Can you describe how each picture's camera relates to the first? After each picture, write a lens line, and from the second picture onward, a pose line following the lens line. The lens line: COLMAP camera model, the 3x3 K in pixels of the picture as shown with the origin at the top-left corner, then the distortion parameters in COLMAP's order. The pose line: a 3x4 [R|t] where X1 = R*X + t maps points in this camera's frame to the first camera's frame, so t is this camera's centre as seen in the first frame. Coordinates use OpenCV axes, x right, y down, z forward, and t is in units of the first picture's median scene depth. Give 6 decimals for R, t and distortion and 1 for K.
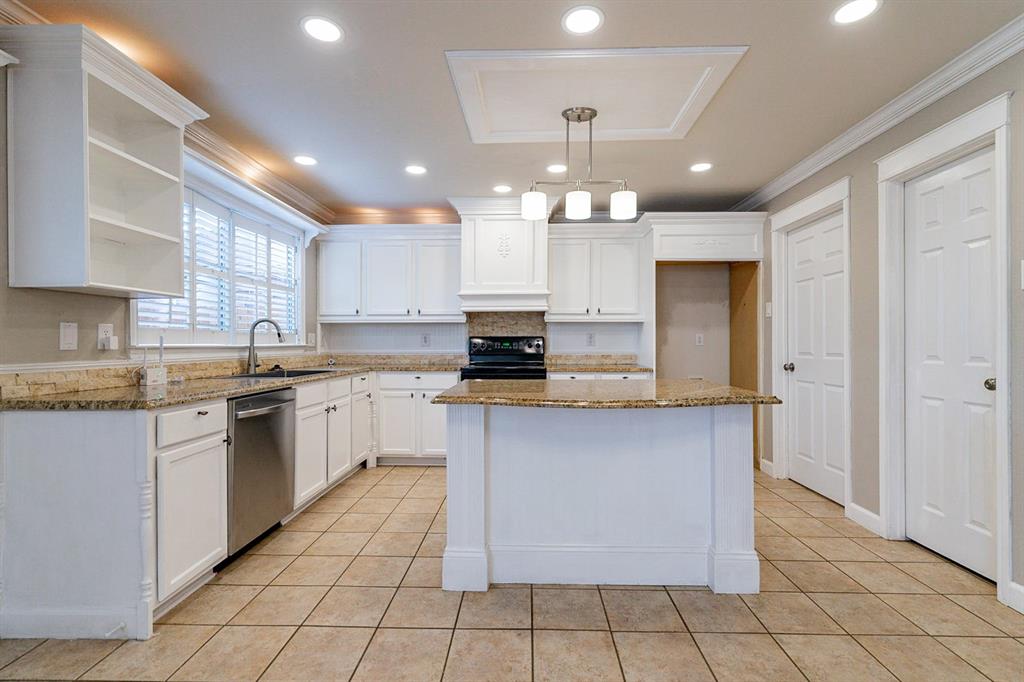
lens RADIAL K [[473.4, 0, 513.5], [0, 473.4, 340.8], [0, 0, 1]] dist [0.005871, -0.001677]
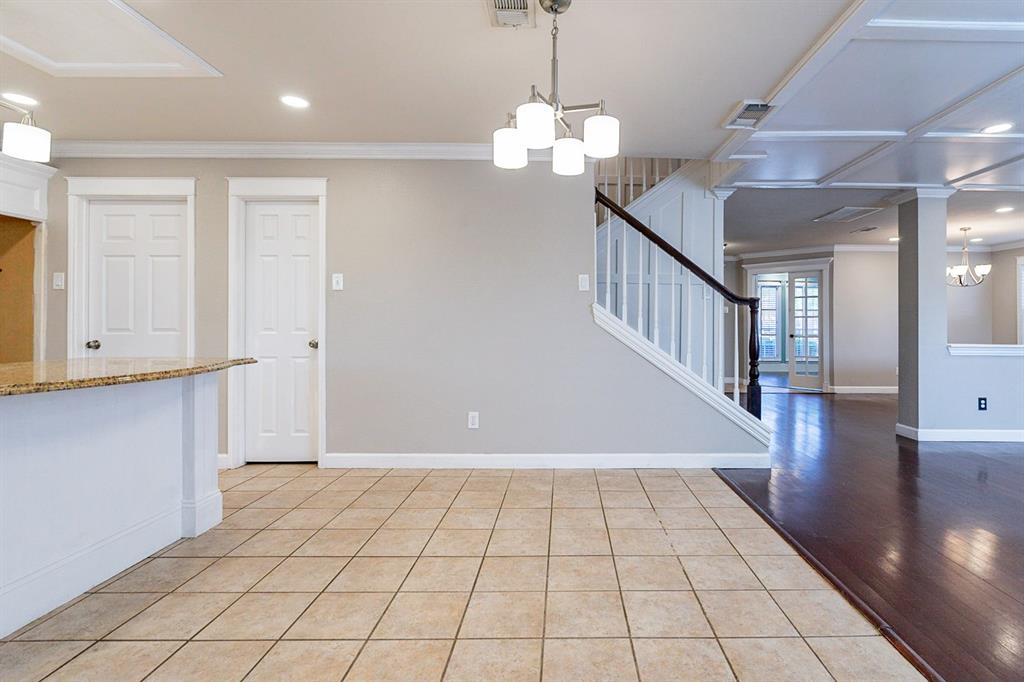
lens RADIAL K [[473.4, 0, 588.8], [0, 473.4, 327.7], [0, 0, 1]] dist [0.005871, -0.001677]
pose [[-0.057014, -0.010433, 0.998319, -0.464502], [-0.007768, 0.999920, 0.010006, 0.005610], [-0.998343, -0.007185, -0.057091, 0.076157]]
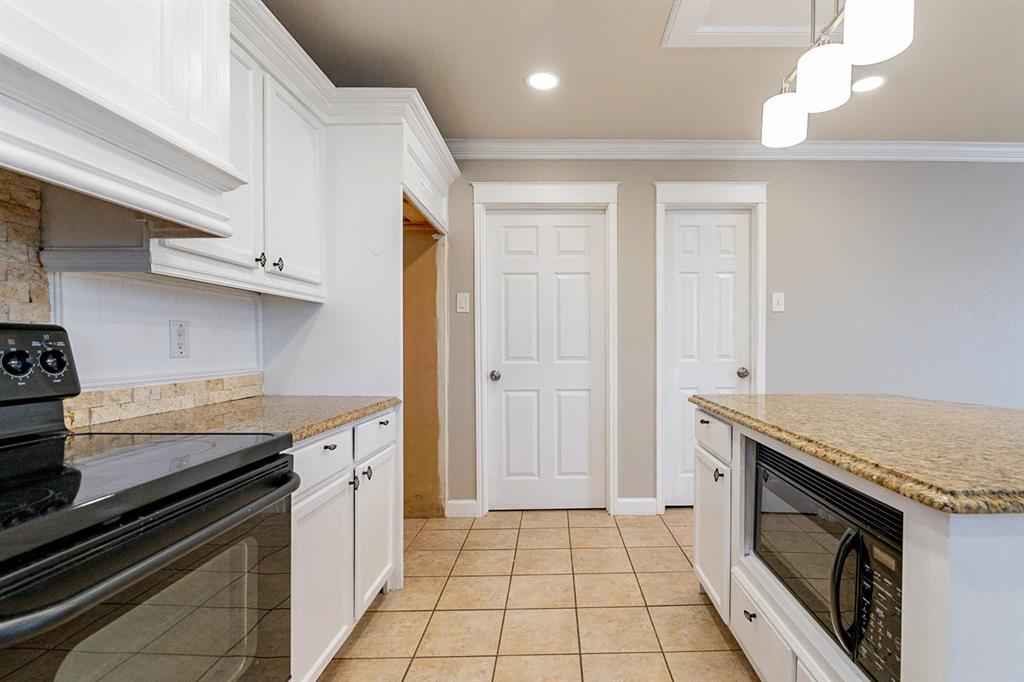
lens RADIAL K [[535.9, 0, 597.8], [0, 535.9, 360.6], [0, 0, 1]] dist [-0.042428, -0.002456]
pose [[-0.073351, -0.022910, 0.997043, -0.389047], [-0.001846, 0.999738, 0.022836, 0.009184], [-0.997304, -0.000166, -0.073374, 0.984163]]
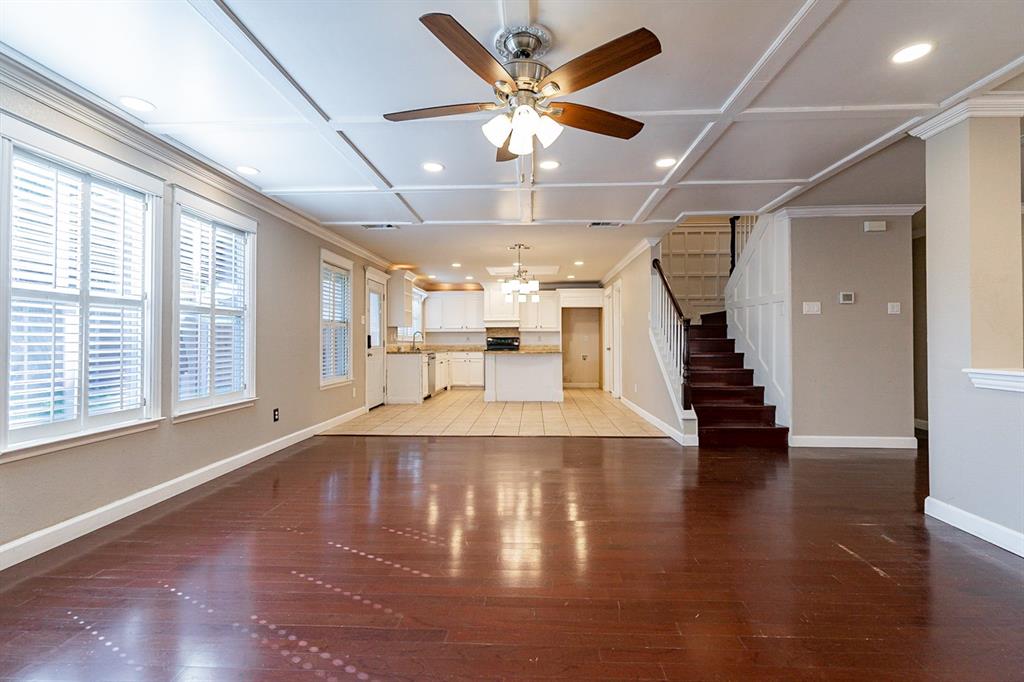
lens RADIAL K [[473.4, 0, 517.1], [0, 473.4, 338.0], [0, 0, 1]] dist [0.005871, -0.001677]
pose [[0.999980, -0.001965, -0.005954, 0.092639], [0.001927, 0.999978, -0.006276, 0.011559], [0.005966, 0.006265, 0.999963, -1.805434]]
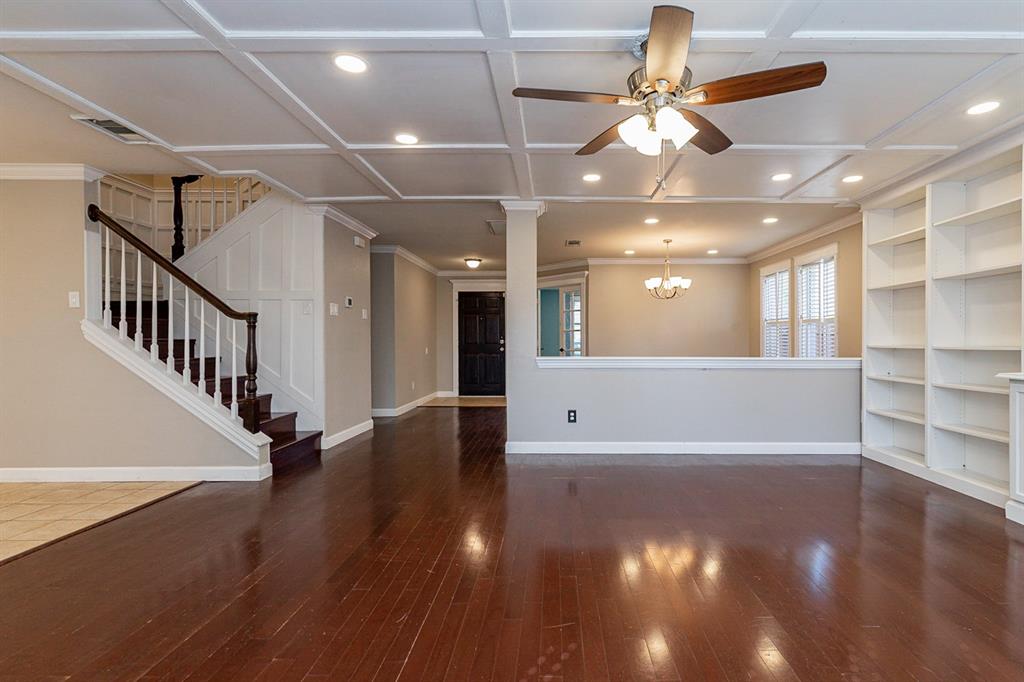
lens RADIAL K [[473.4, 0, 546.9], [0, 473.4, 346.9], [0, 0, 1]] dist [0.005871, -0.001677]
pose [[-0.037373, -0.016311, 0.999168, -0.520008], [0.001044, 0.999866, 0.016361, 0.007495], [-0.999301, 0.001654, -0.037351, -1.006120]]
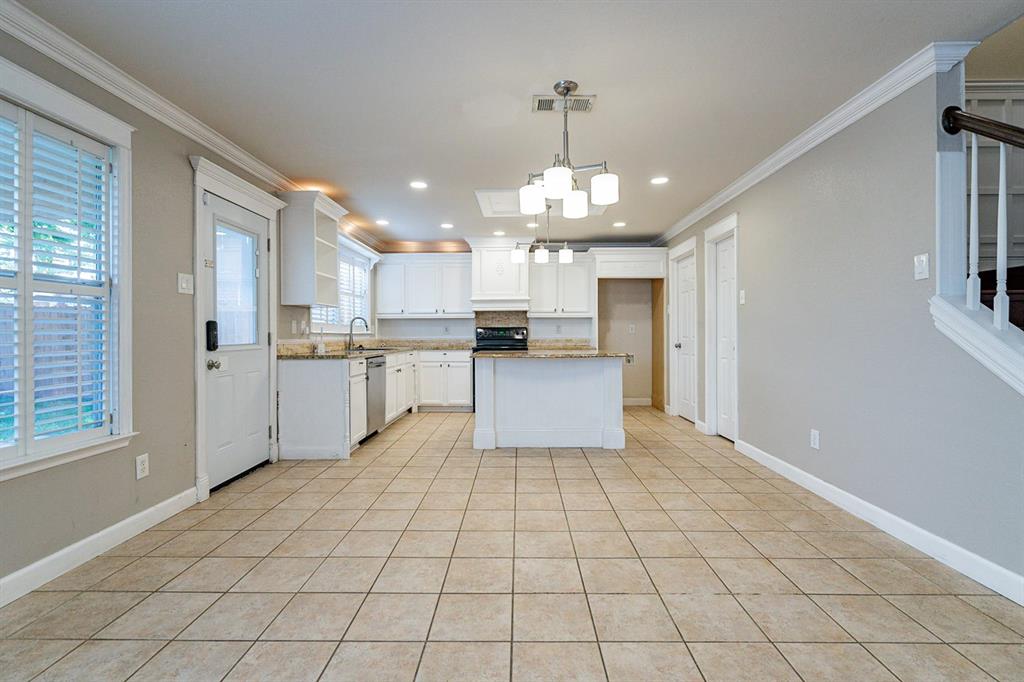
lens RADIAL K [[473.4, 0, 514.5], [0, 473.4, 330.0], [0, 0, 1]] dist [0.005871, -0.001677]
pose [[0.999780, -0.003988, 0.020615, -0.007029], [0.004101, 0.999977, -0.005456, 0.010748], [-0.020592, 0.005539, 0.999773, -0.653674]]
